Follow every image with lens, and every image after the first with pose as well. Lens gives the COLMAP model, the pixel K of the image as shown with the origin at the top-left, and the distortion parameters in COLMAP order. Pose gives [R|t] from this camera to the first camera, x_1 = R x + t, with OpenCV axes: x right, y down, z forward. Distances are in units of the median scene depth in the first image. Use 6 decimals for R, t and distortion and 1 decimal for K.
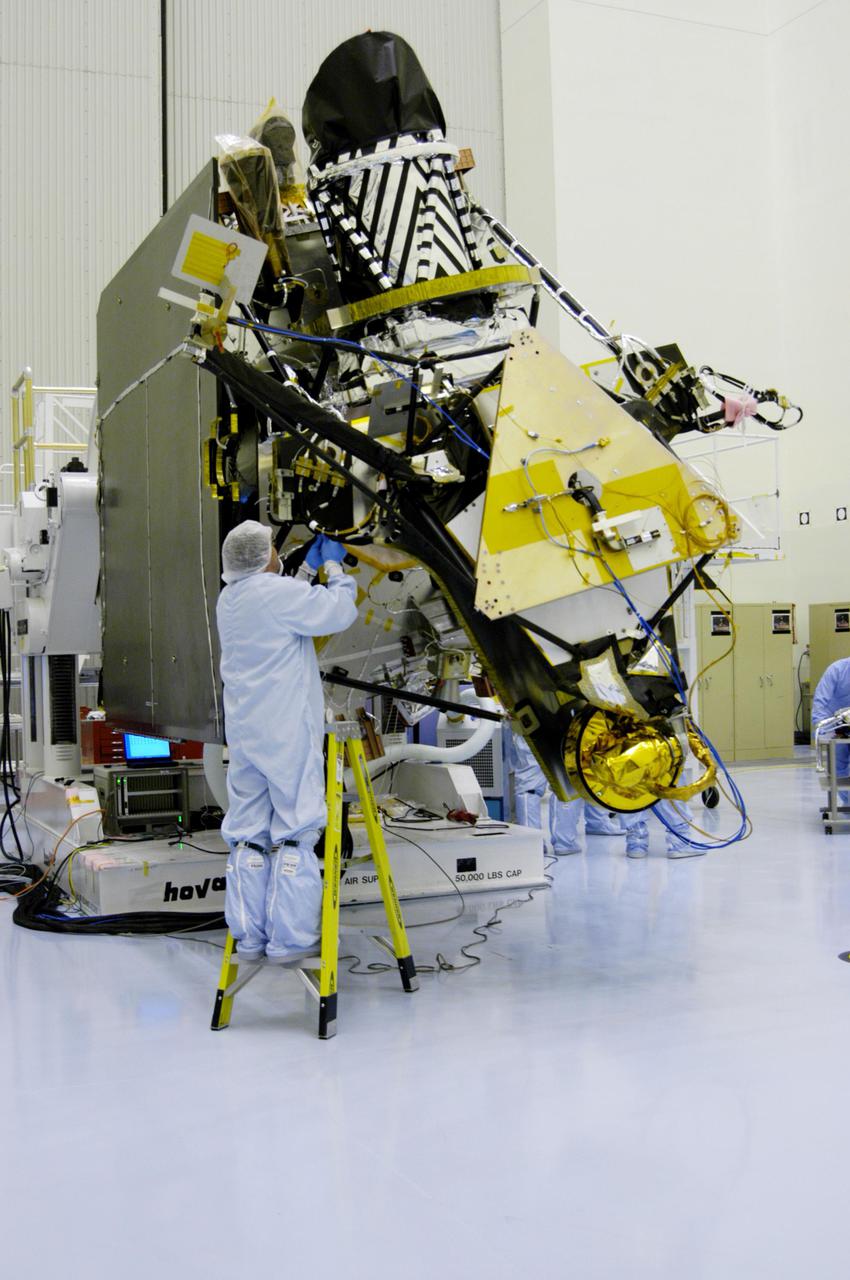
lens RADIAL K [[1493.2, 0, 429.2], [0, 1493.2, 629.4], [0, 0, 1]] dist [-0.119256, 0.000000]
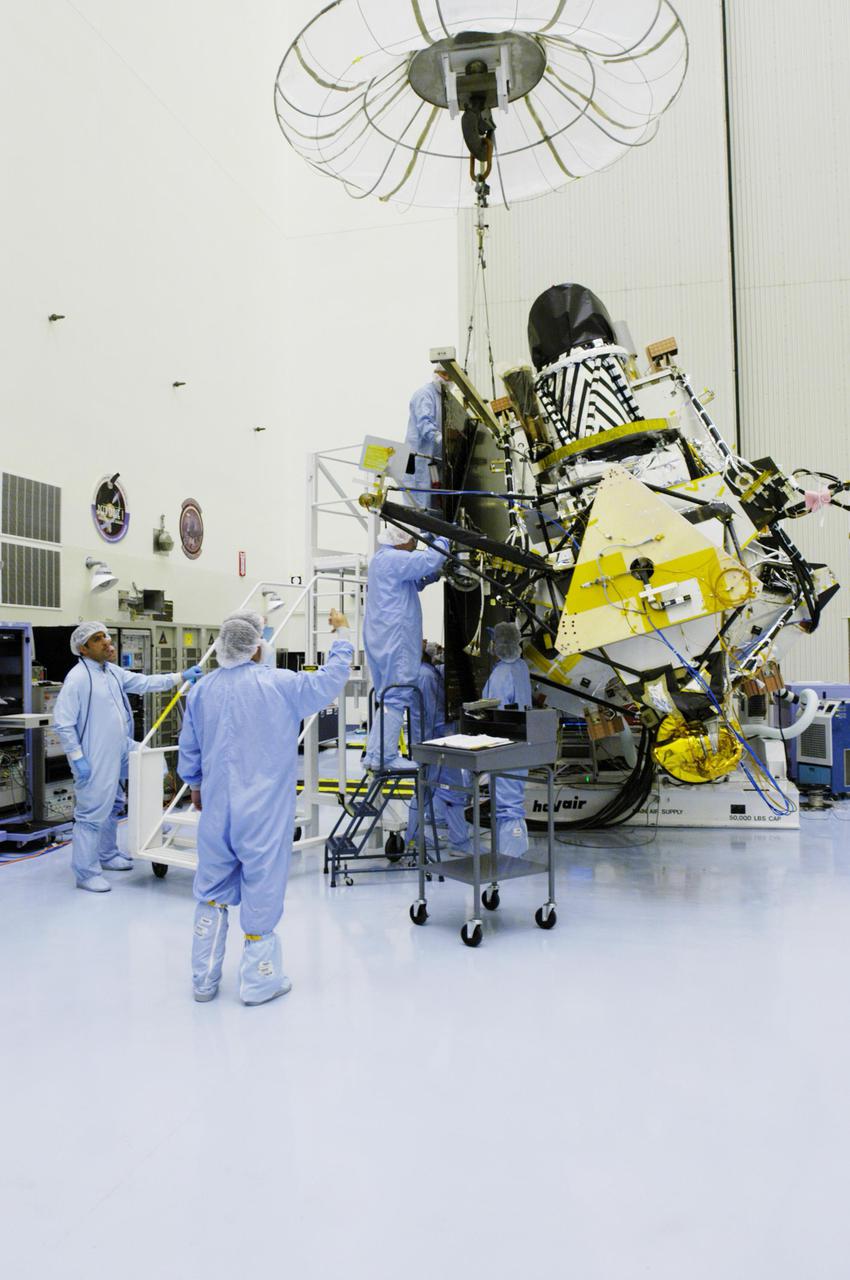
lens RADIAL K [[934.8, 0, 418.2], [0, 934.8, 610.1], [0, 0, 1]] dist [-0.066611, 0.007243]
pose [[0.794054, -0.012784, -0.607713, 0.440948], [0.002202, 0.999833, -0.018155, -0.031492], [0.607843, 0.013078, 0.793949, 0.096309]]
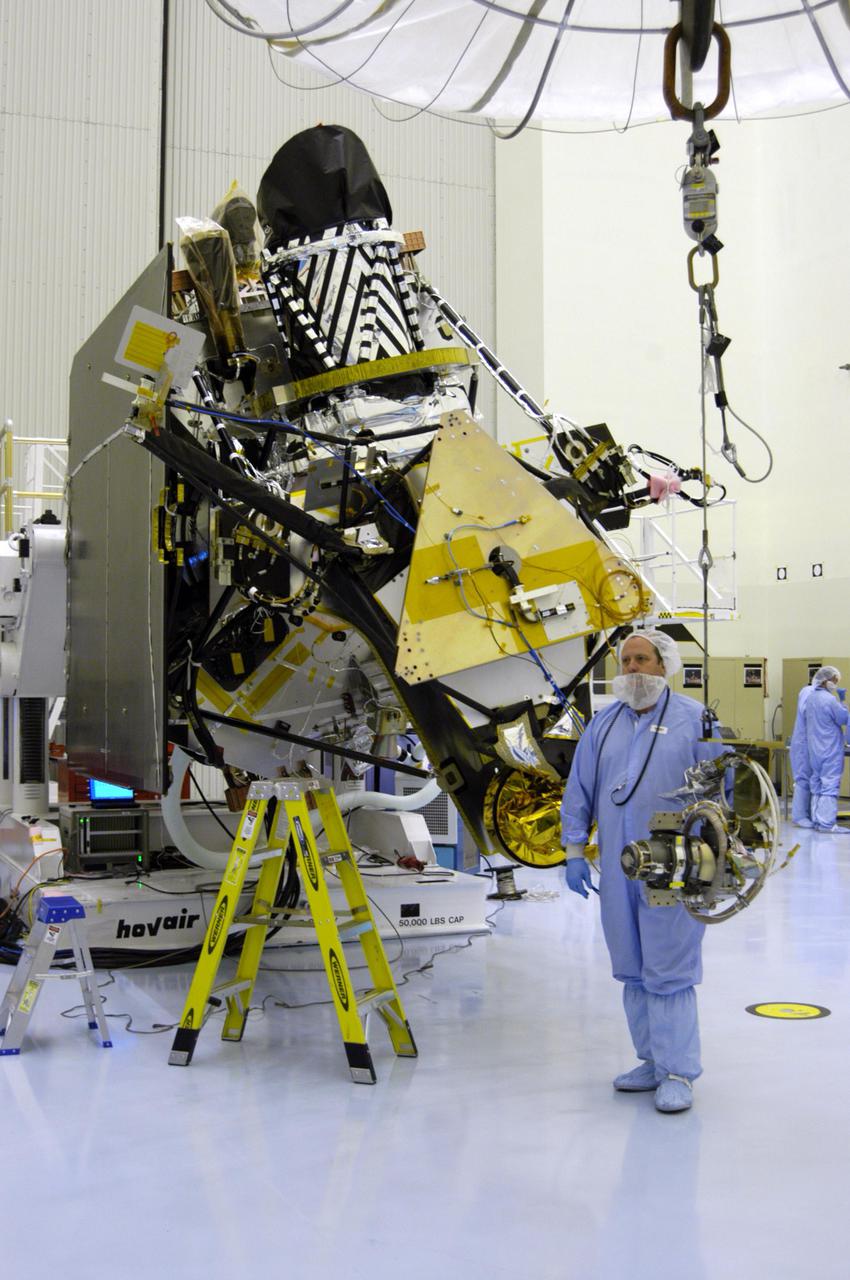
lens RADIAL K [[1493.2, 0, 424.8], [0, 1493.2, 637.5], [0, 0, 1]] dist [-0.119256, 0.000000]
pose [[0.999697, 0.024052, -0.005256, 0.047755], [-0.024151, 0.999512, -0.019798, -0.016410], [0.004778, 0.019919, 0.999790, -0.059097]]
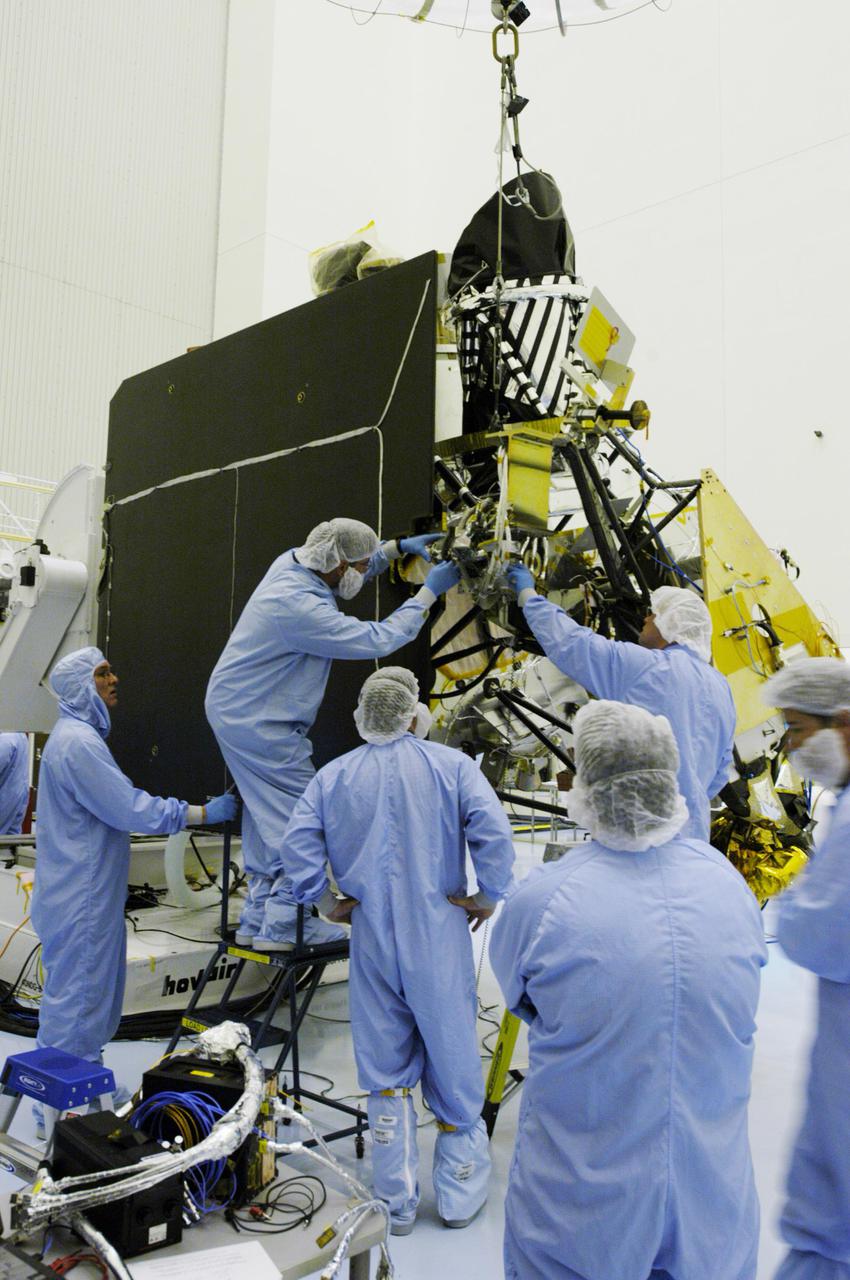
lens RADIAL K [[1039.0, 0, 422.7], [0, 1039.0, 637.3], [0, 0, 1]] dist [-0.066616, -0.021549]
pose [[0.919515, 0.077293, 0.385380, -0.365720], [-0.049148, 0.995389, -0.082370, -0.007175], [-0.389969, 0.056800, 0.919074, 0.356543]]
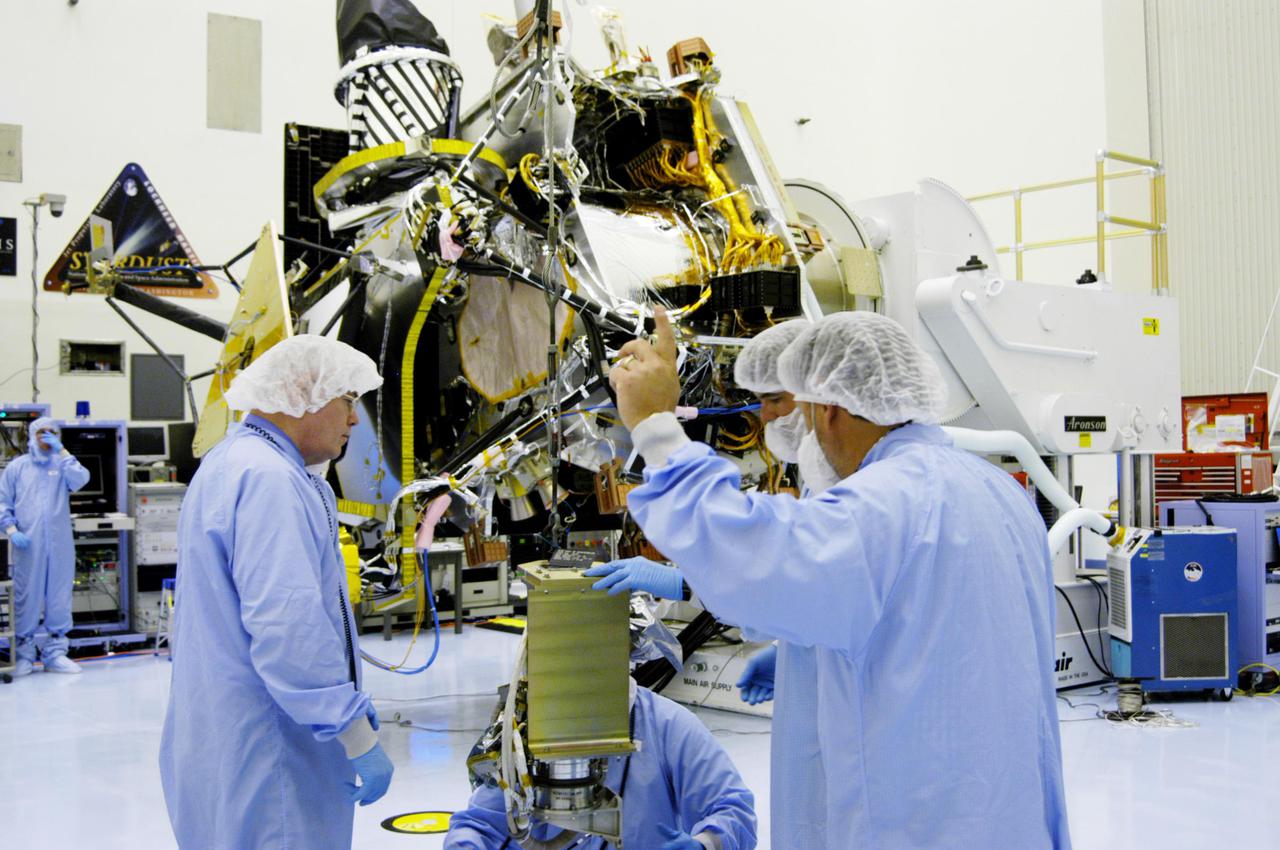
lens RADIAL K [[1493.2, 0, 678.5], [0, 1493.2, 406.0], [0, 0, 1]] dist [-0.119256, 0.000000]
pose [[0.294600, -0.011128, -0.955556, 1.218247], [0.023891, 0.999705, -0.004277, -0.030724], [0.955322, -0.021569, 0.294779, 0.864381]]
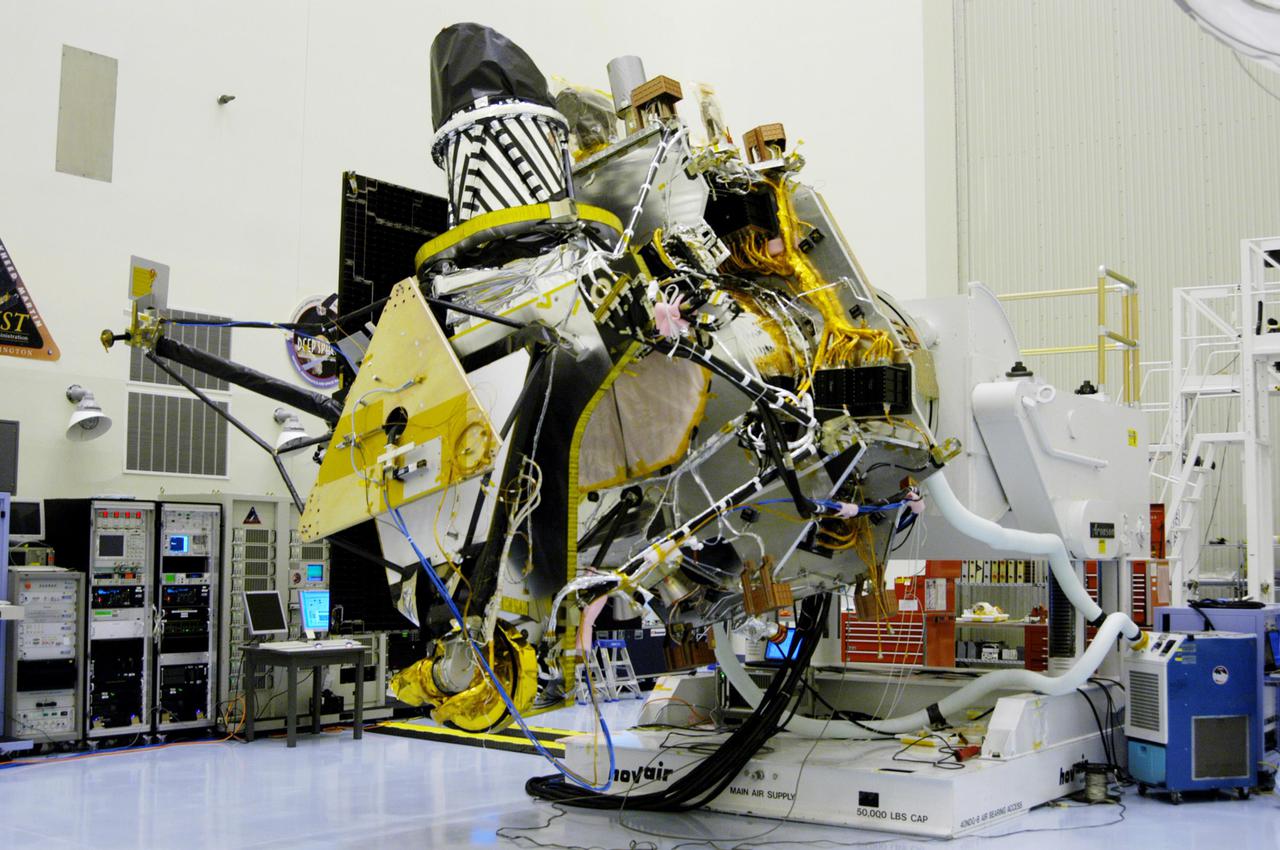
lens RADIAL K [[1493.2, 0, 678.1], [0, 1493.2, 413.8], [0, 0, 1]] dist [-0.119256, 0.000000]
pose [[0.526592, -0.048145, -0.848754, 1.001361], [-0.007846, 0.998077, -0.061483, -0.032282], [0.850082, 0.039035, 0.525202, 0.534068]]
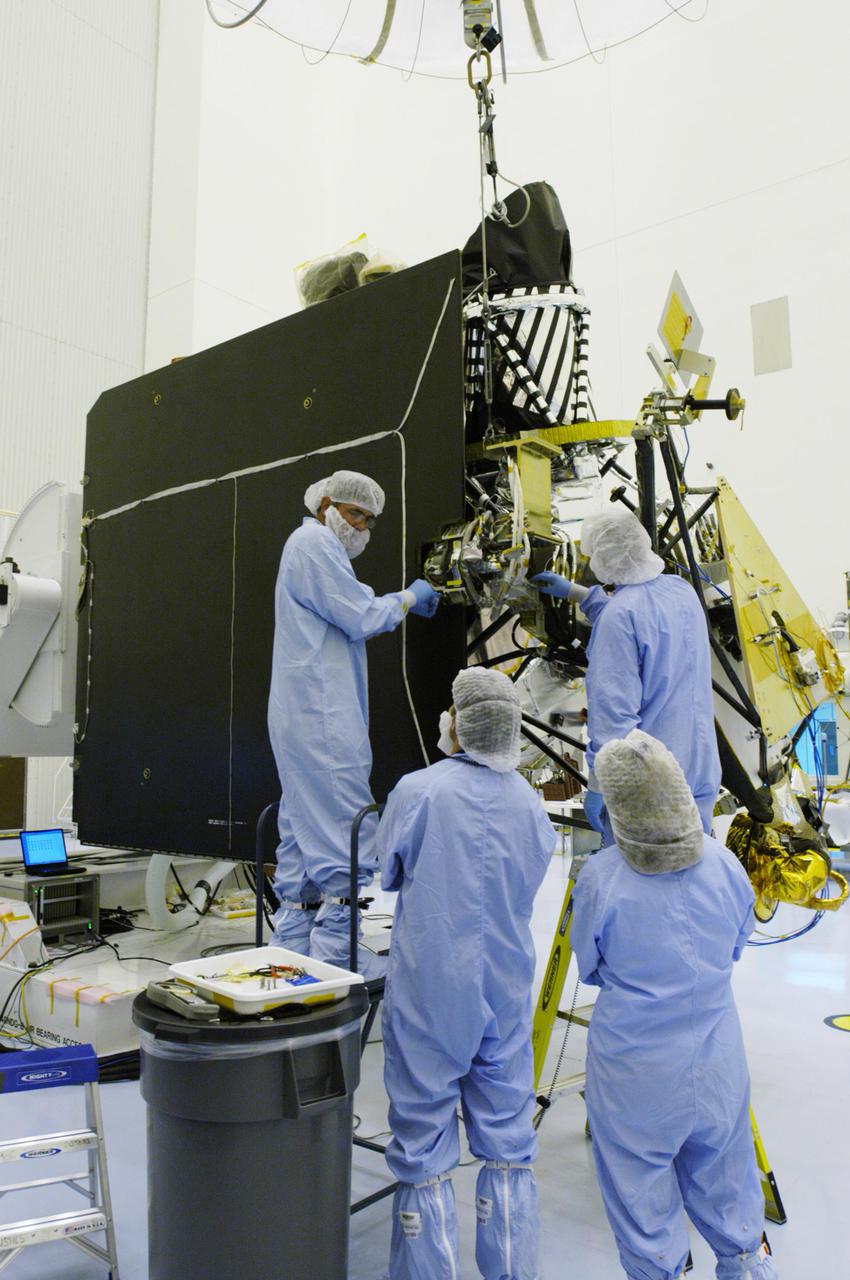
lens RADIAL K [[934.8, 0, 415.5], [0, 934.8, 639.2], [0, 0, 1]] dist [-0.066611, 0.007243]
pose [[0.877020, 0.071191, 0.475151, -0.401083], [-0.023714, 0.994170, -0.105184, -0.006649], [-0.479869, 0.080981, 0.873595, 0.471463]]
